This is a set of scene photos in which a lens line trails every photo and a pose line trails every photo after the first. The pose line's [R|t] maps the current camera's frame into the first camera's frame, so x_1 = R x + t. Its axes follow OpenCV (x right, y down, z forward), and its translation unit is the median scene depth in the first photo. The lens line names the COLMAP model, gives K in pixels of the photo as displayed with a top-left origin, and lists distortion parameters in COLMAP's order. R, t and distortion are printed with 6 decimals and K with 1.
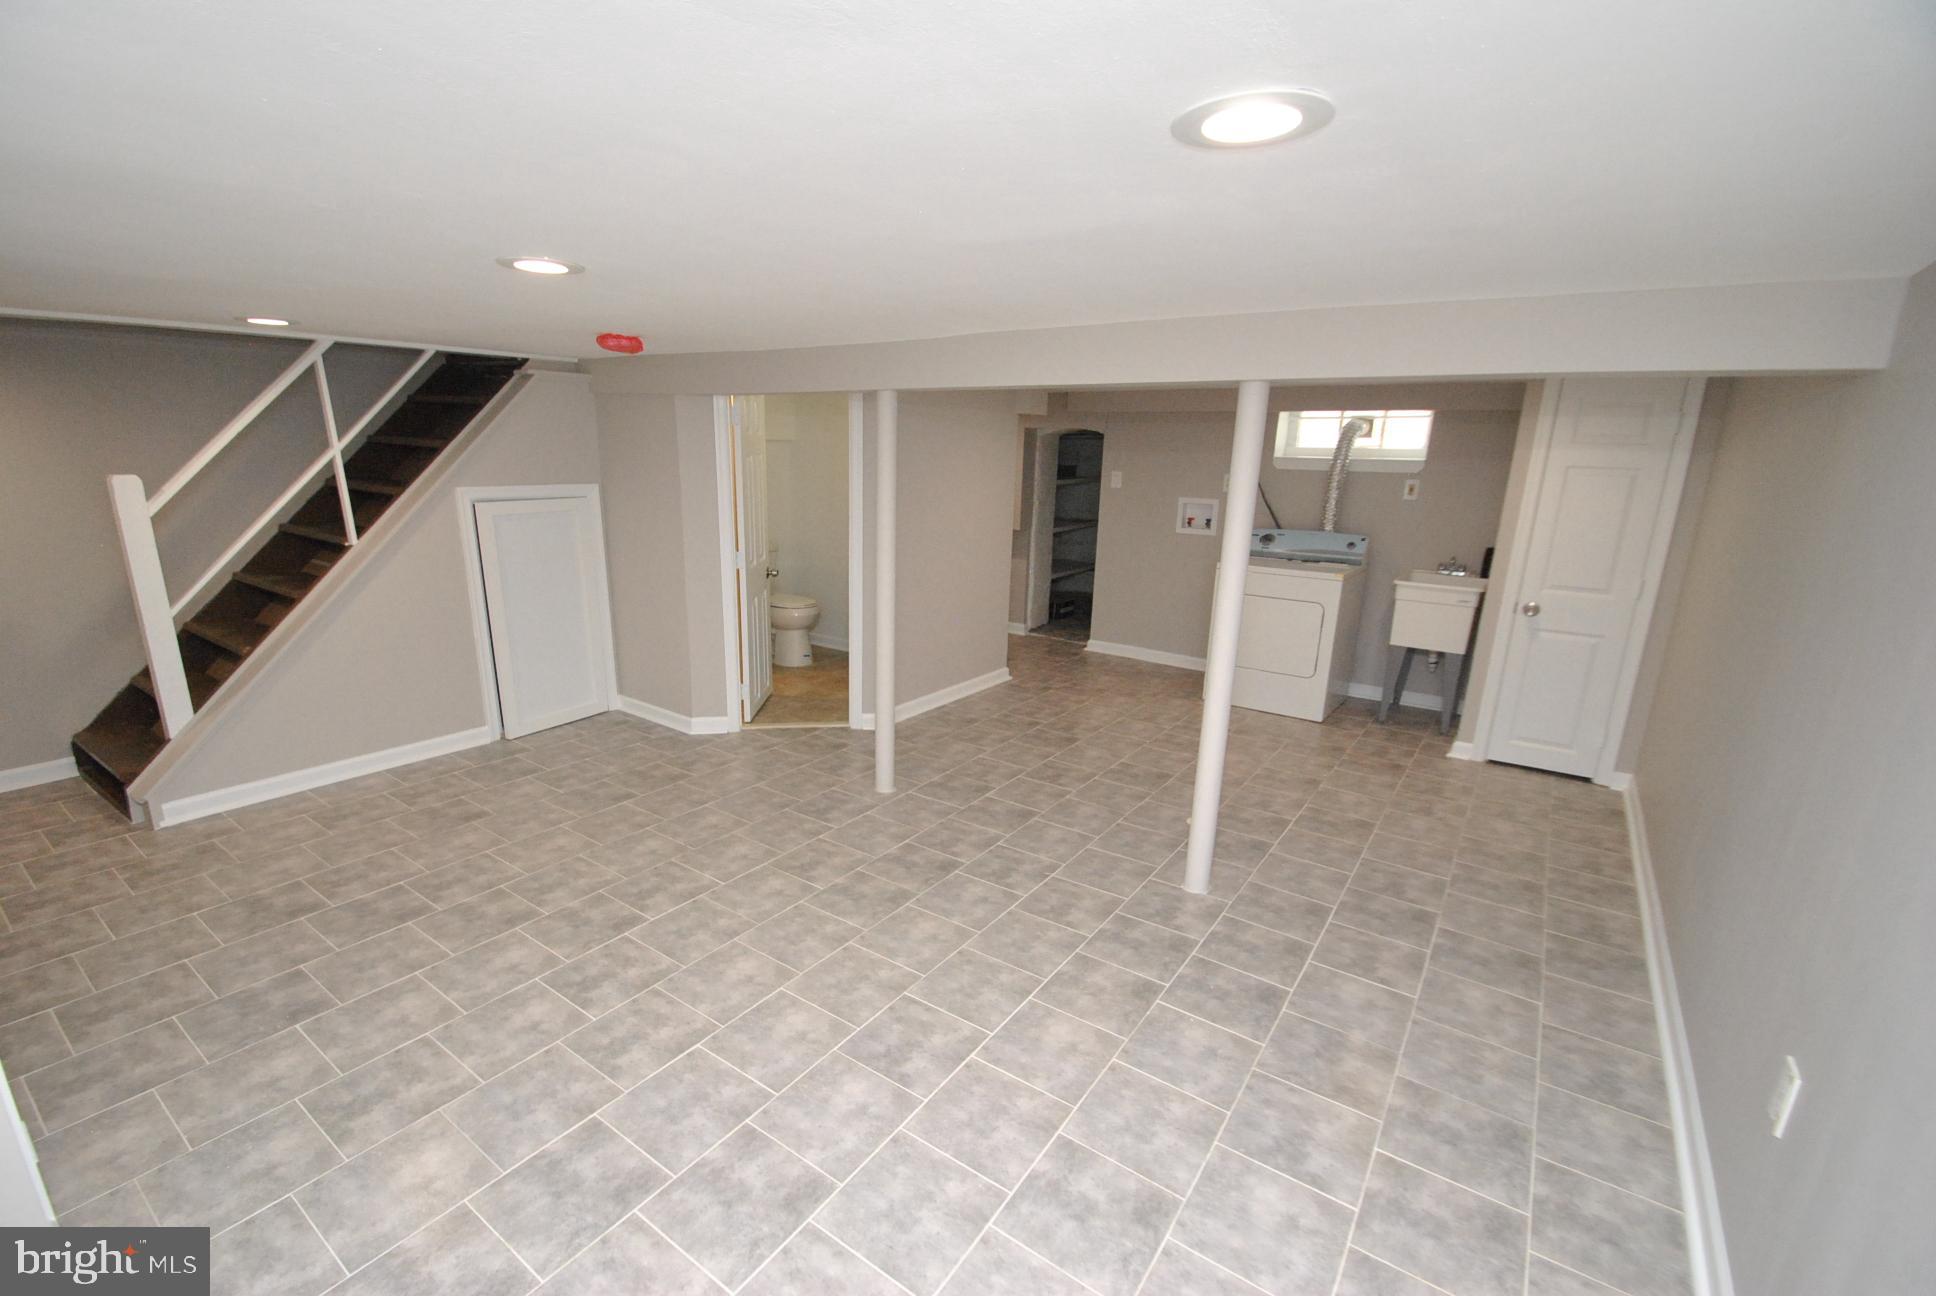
lens RADIAL K [[845.9, 0, 933.1], [0, 845.9, 665.7], [0, 0, 1]] dist [0.006935, -0.010227]
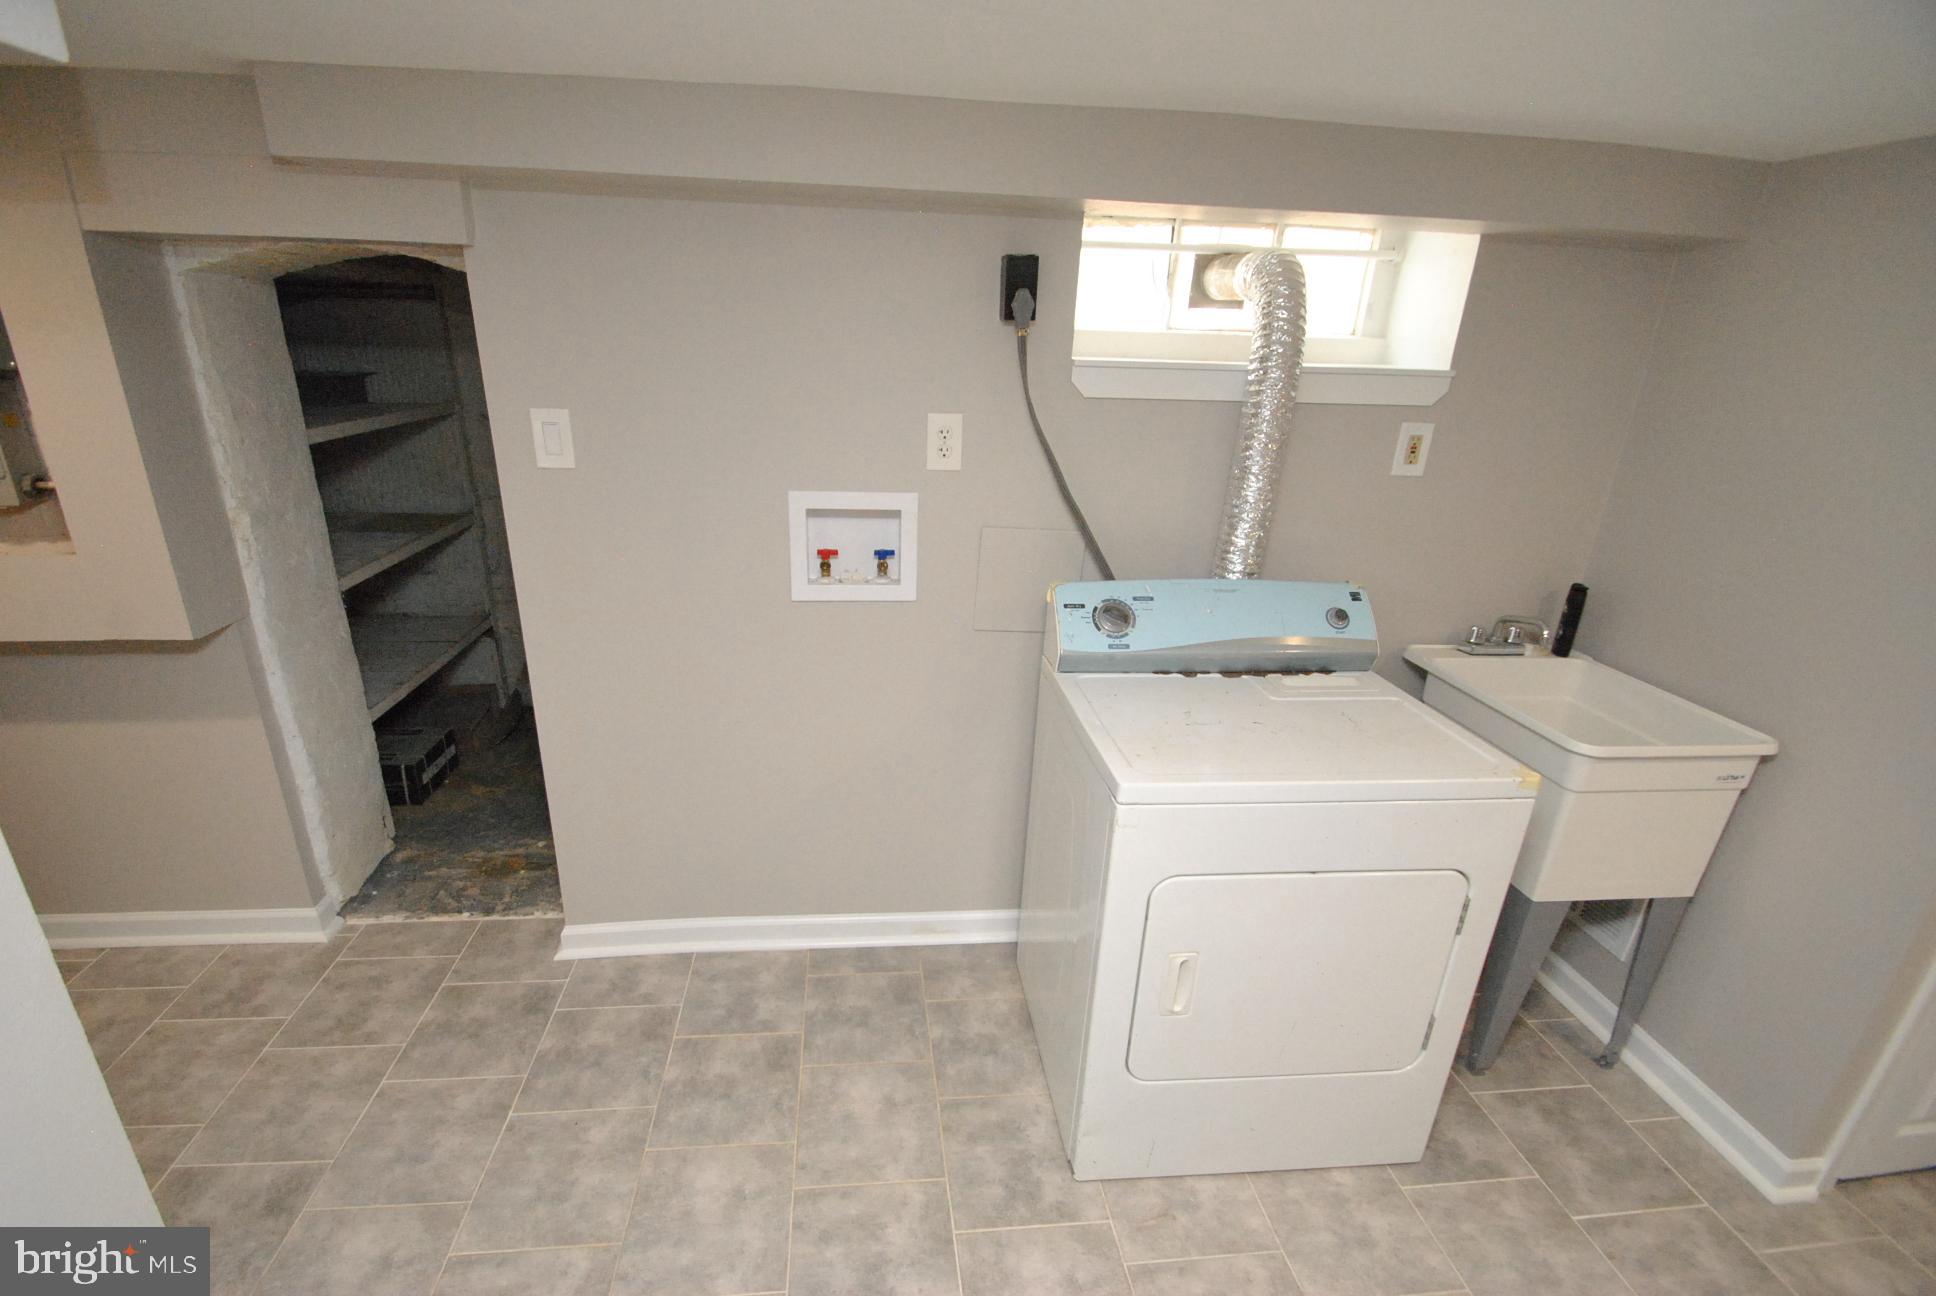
lens RADIAL K [[845.9, 0, 934.8], [0, 845.9, 683.0], [0, 0, 1]] dist [0.006935, -0.010227]
pose [[0.741371, -0.237792, 0.627554, 0.142973], [0.152096, 0.970323, 0.187991, -0.217945], [-0.653633, -0.043923, 0.755536, 0.878190]]
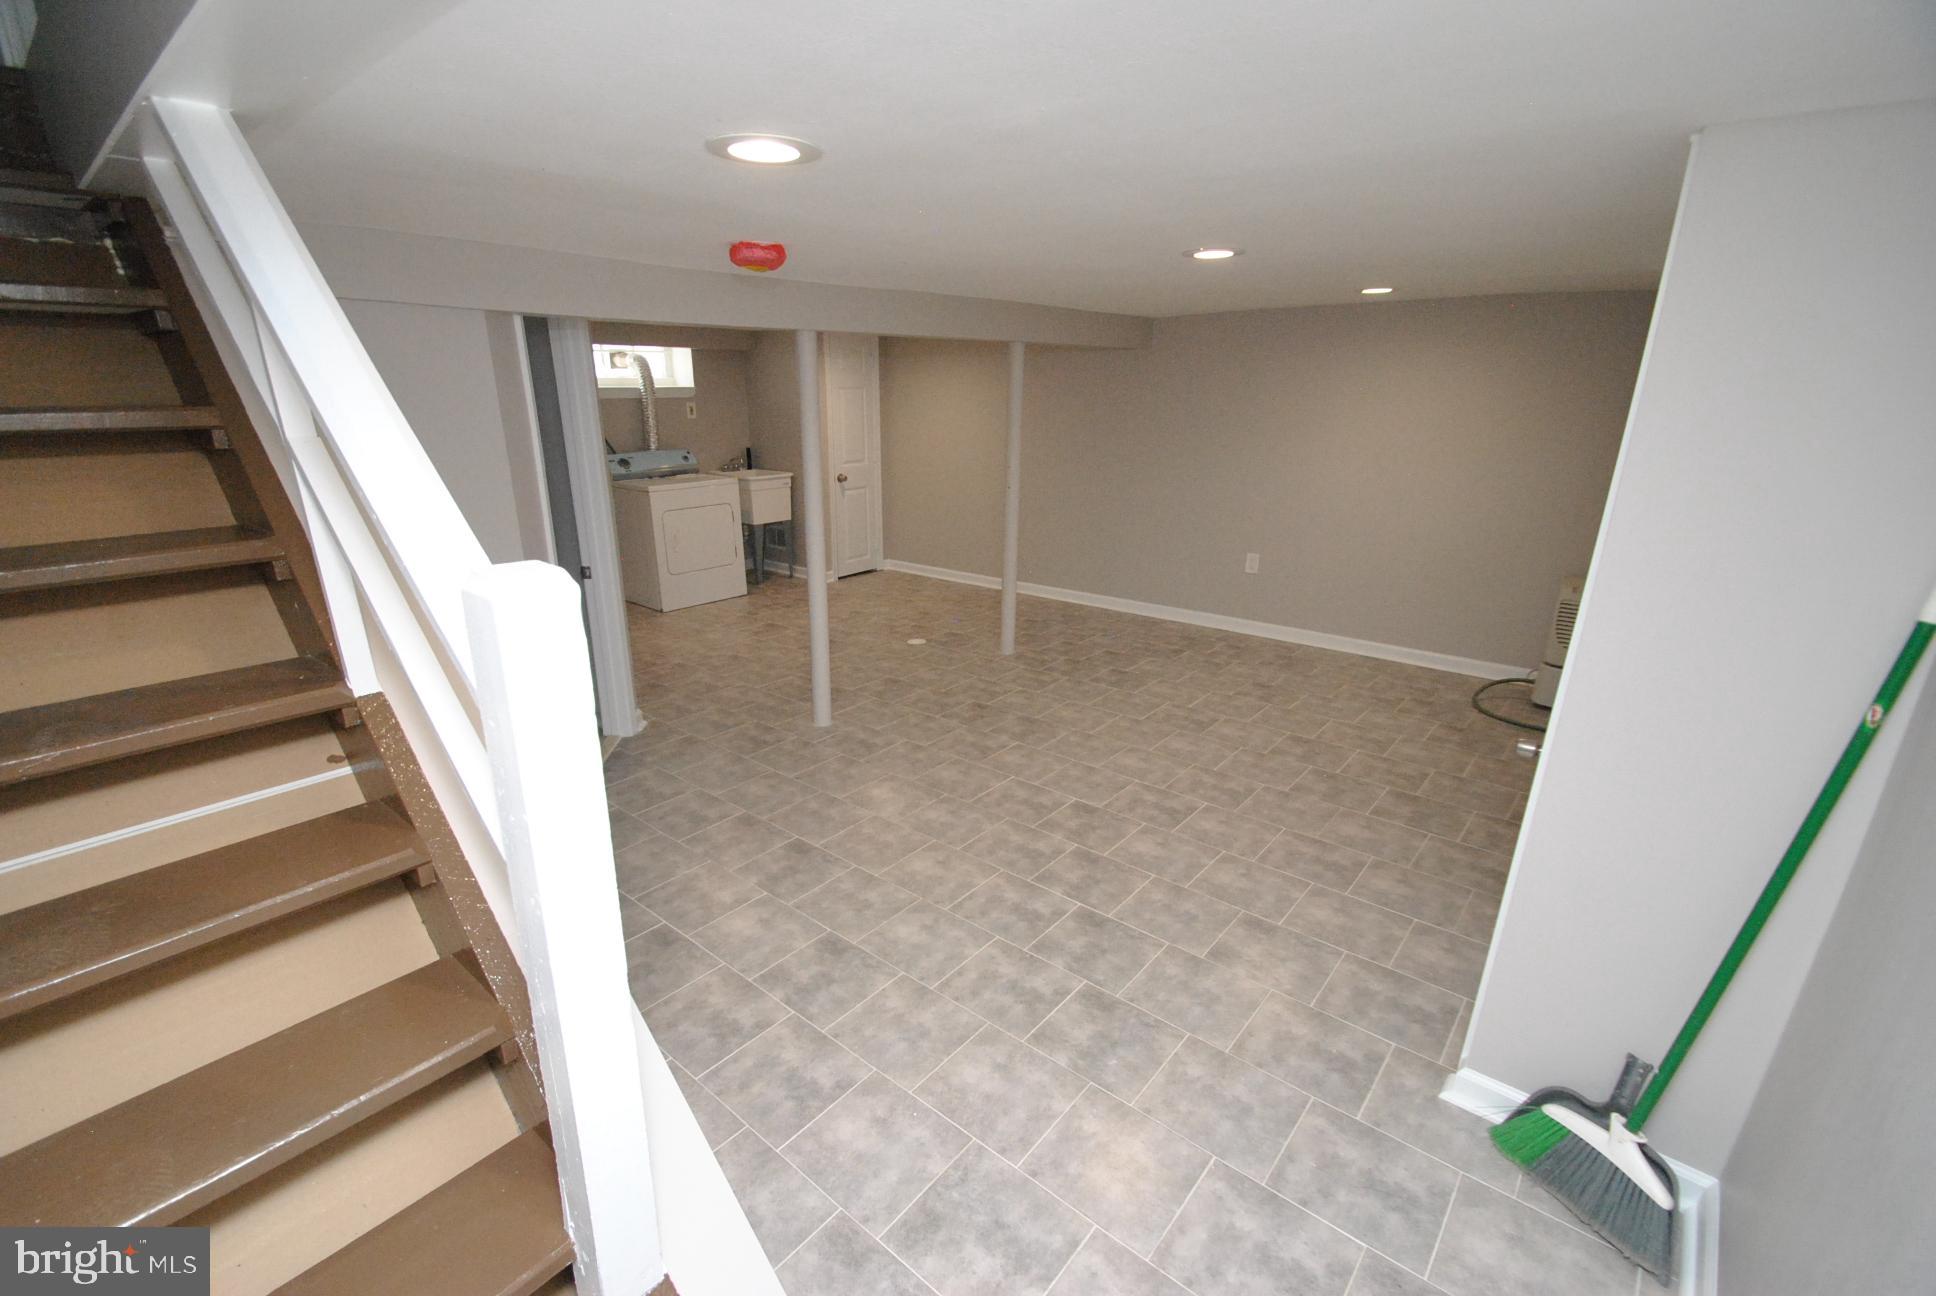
lens RADIAL K [[845.9, 0, 920.1], [0, 845.9, 679.6], [0, 0, 1]] dist [0.006935, -0.010227]
pose [[0.095656, -0.350444, 0.931686, -0.782125], [0.252424, 0.913923, 0.317846, -0.160519], [-0.962877, 0.204776, 0.175883, 0.538275]]
